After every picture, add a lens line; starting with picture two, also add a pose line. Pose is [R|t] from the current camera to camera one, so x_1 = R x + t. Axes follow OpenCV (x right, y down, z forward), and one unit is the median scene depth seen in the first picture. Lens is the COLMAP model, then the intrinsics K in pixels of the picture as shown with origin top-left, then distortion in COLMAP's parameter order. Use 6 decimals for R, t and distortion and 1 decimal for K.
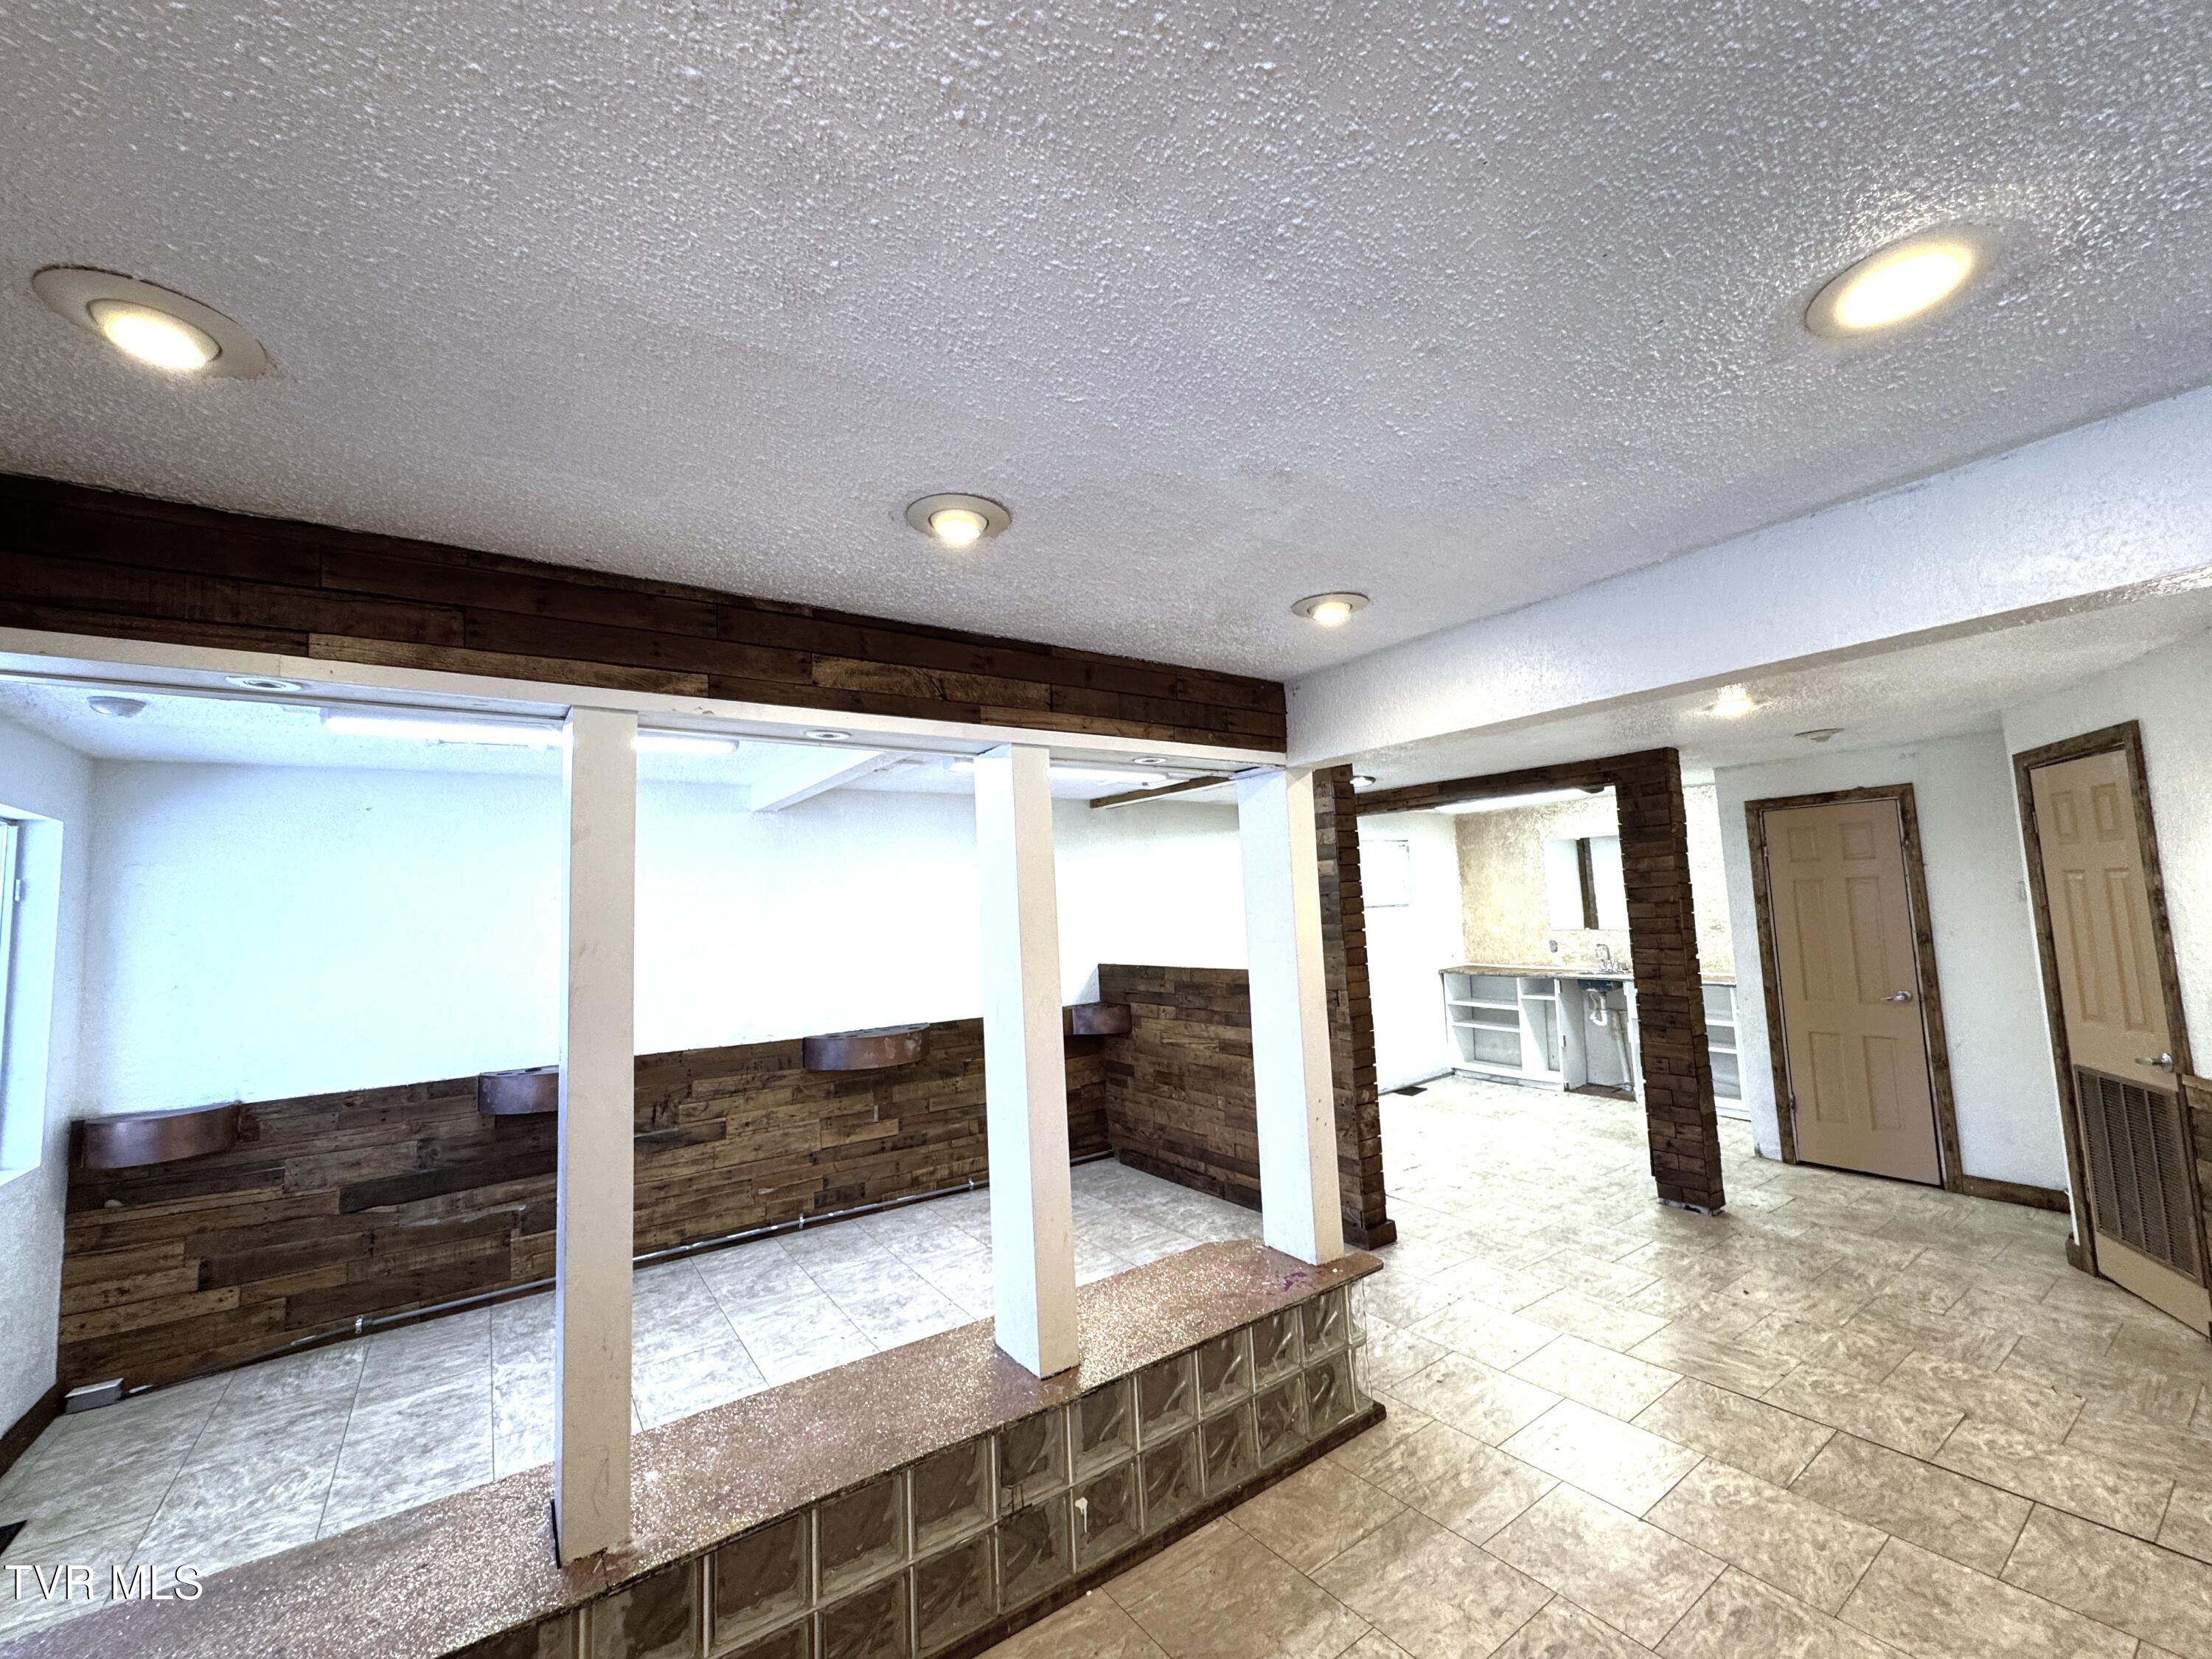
lens RADIAL K [[878.2, 0, 1104.3], [0, 878.2, 827.0], [0, 0, 1]] dist [-0.003672, 0.000416]
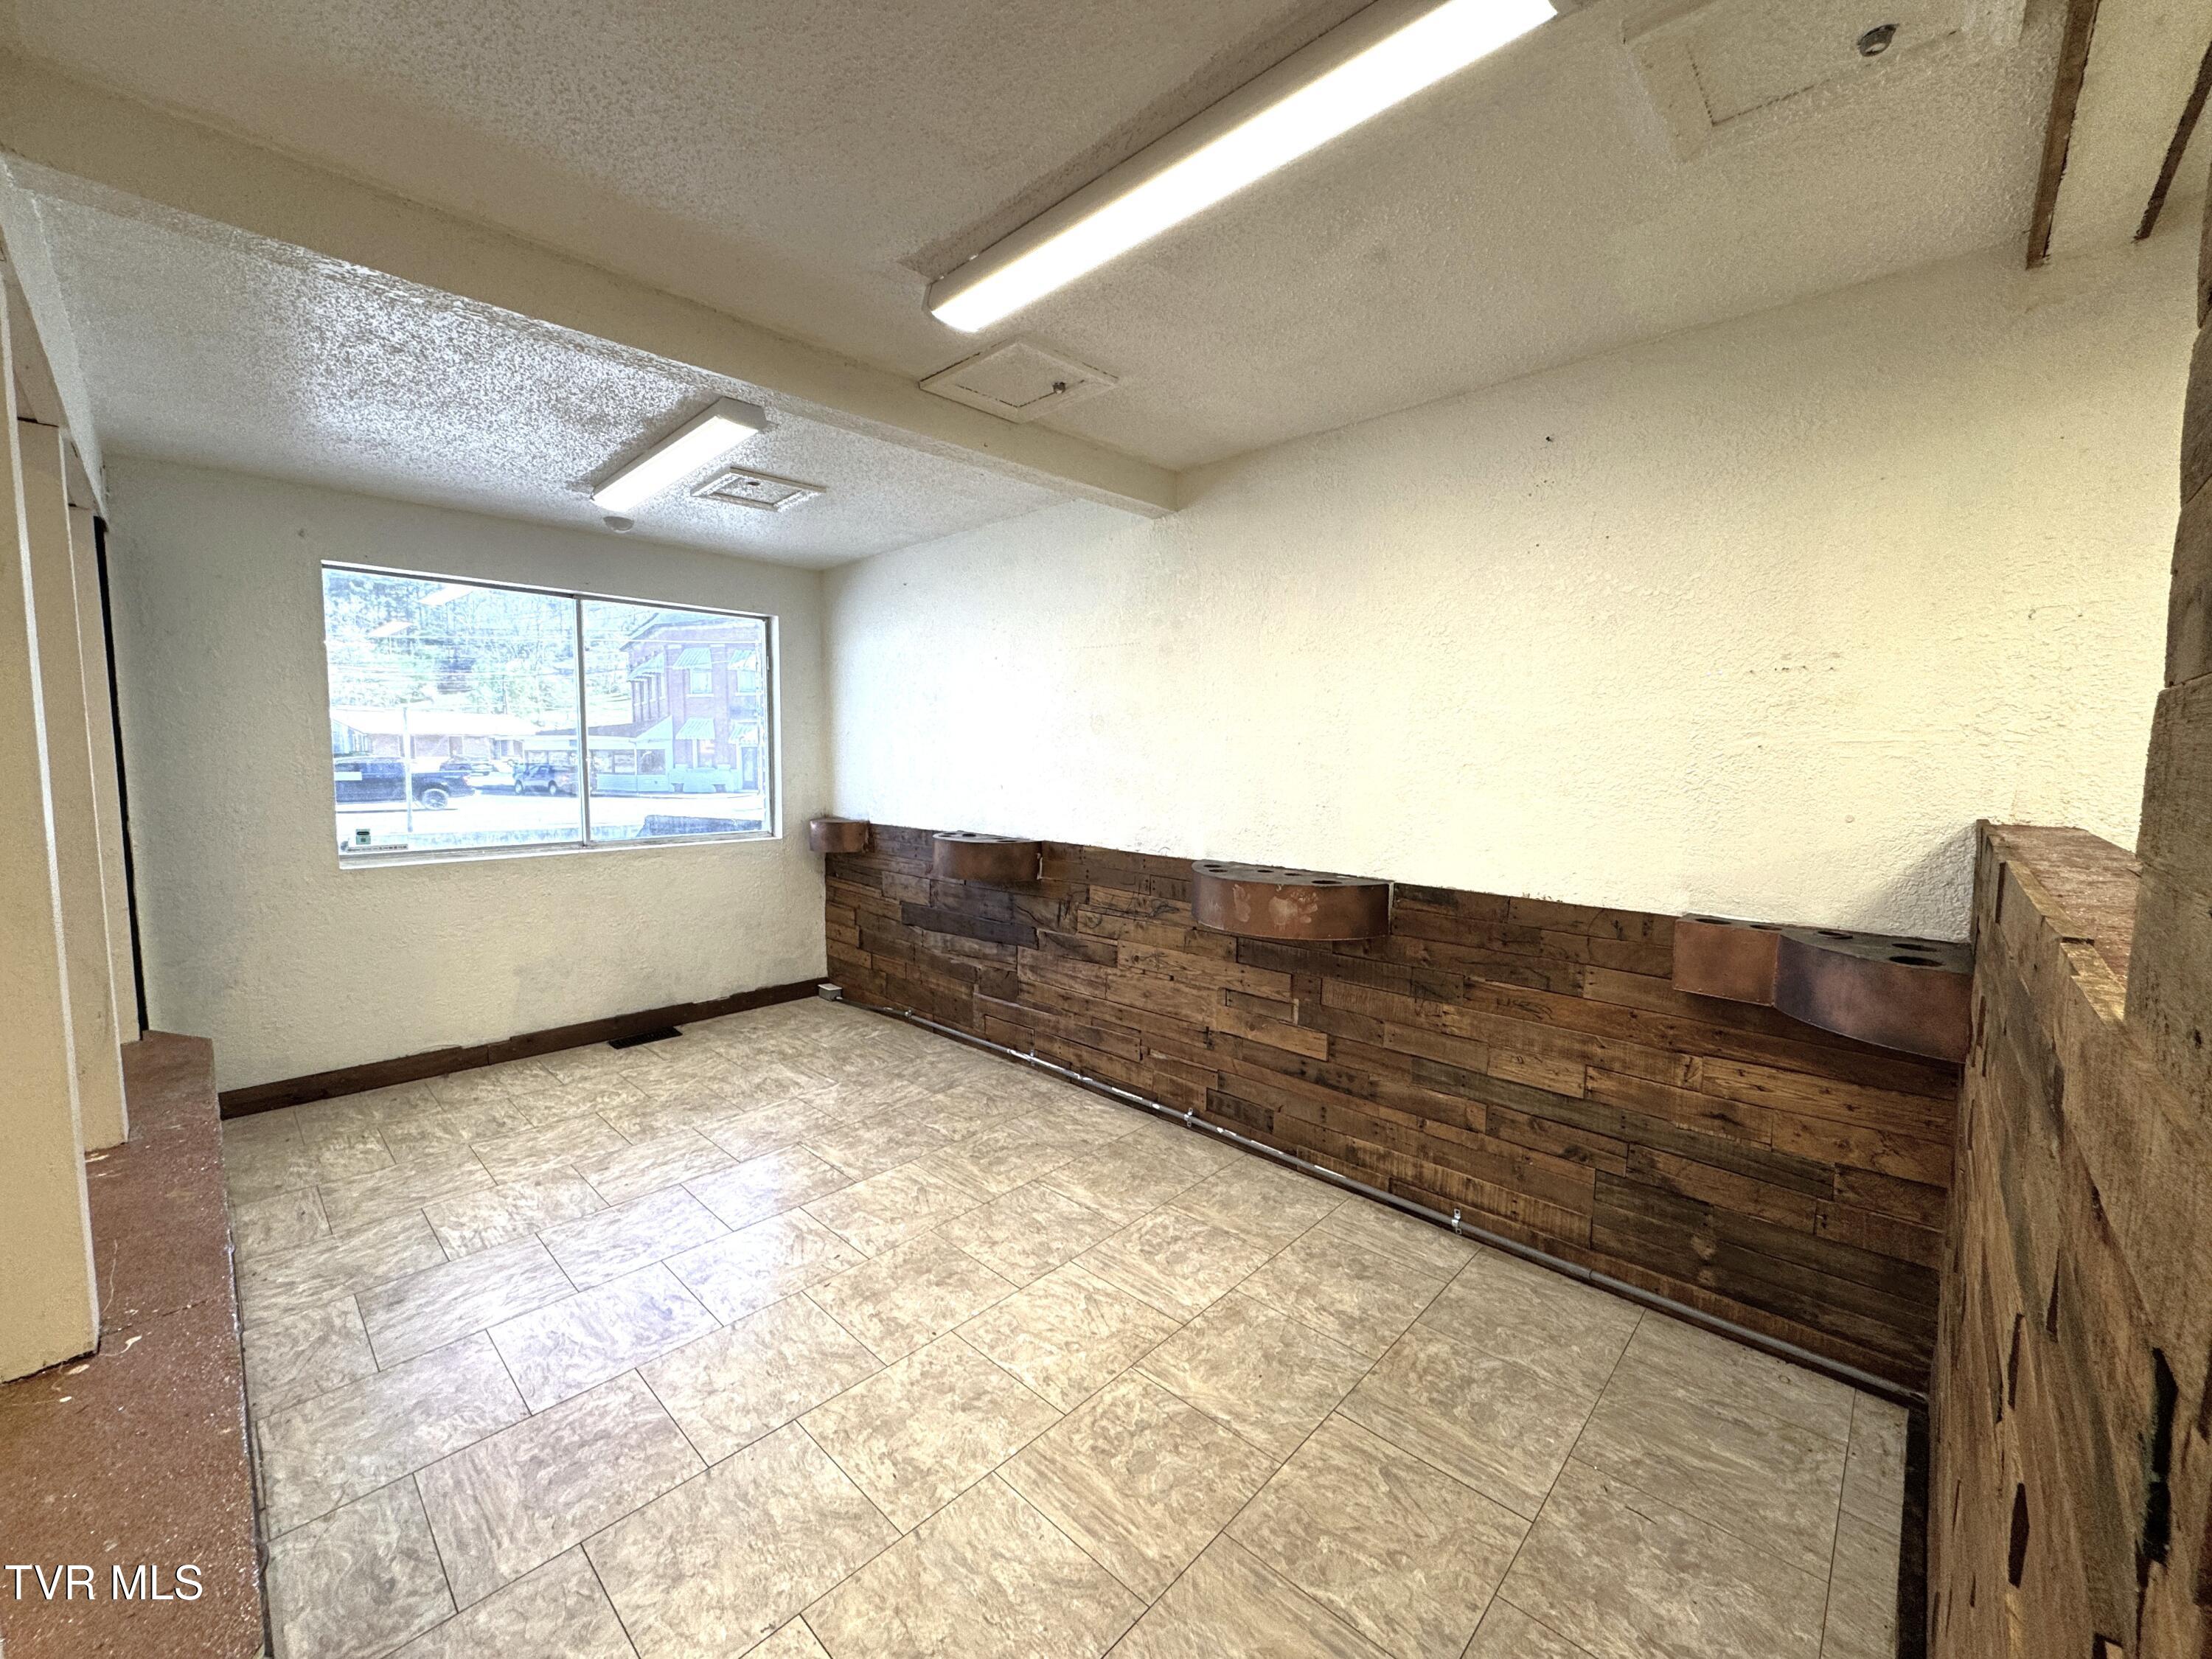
lens RADIAL K [[878.2, 0, 1103.7], [0, 878.2, 828.5], [0, 0, 1]] dist [-0.003672, 0.000416]
pose [[0.198524, 0.131356, -0.971254, 0.296731], [0.077872, 0.985731, 0.149231, 0.120983], [0.976998, -0.105260, 0.185462, 0.865987]]
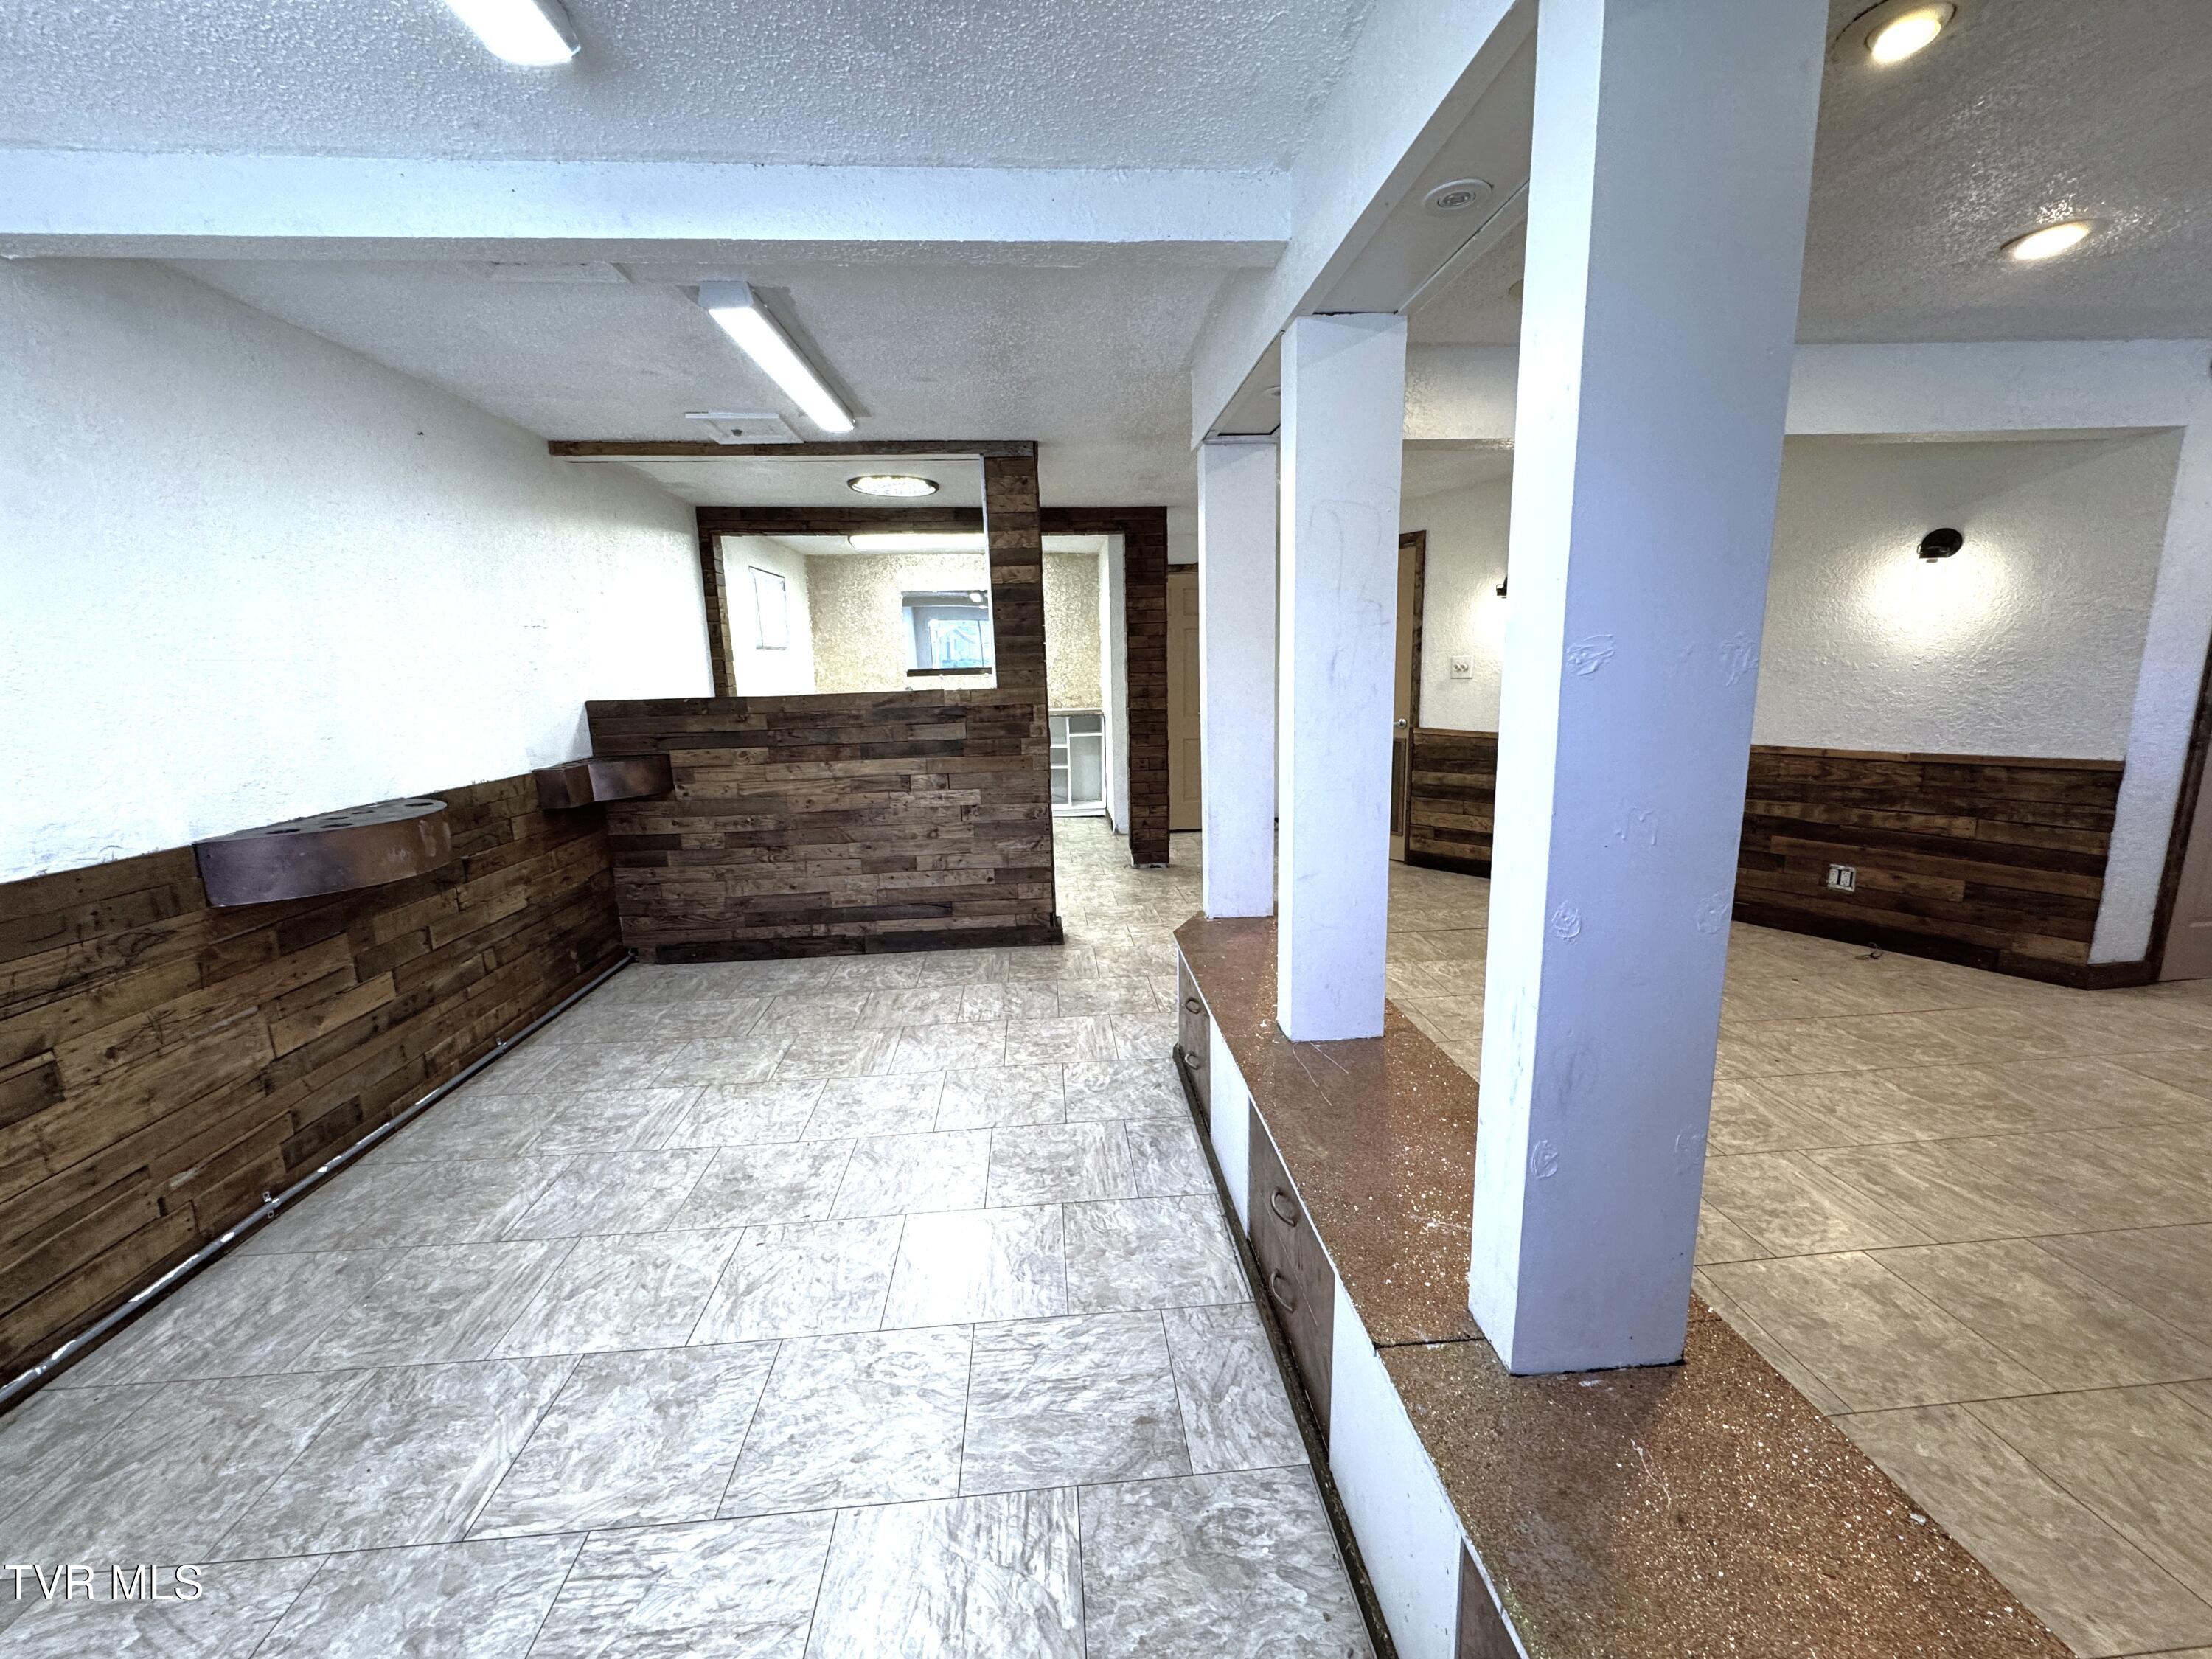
lens RADIAL K [[878.2, 0, 1104.5], [0, 878.2, 829.3], [0, 0, 1]] dist [-0.003672, 0.000416]
pose [[0.509930, -0.132045, 0.850021, -0.517321], [-0.076755, 0.977222, 0.197851, 0.117011], [-0.856784, -0.166134, 0.488180, 0.414258]]
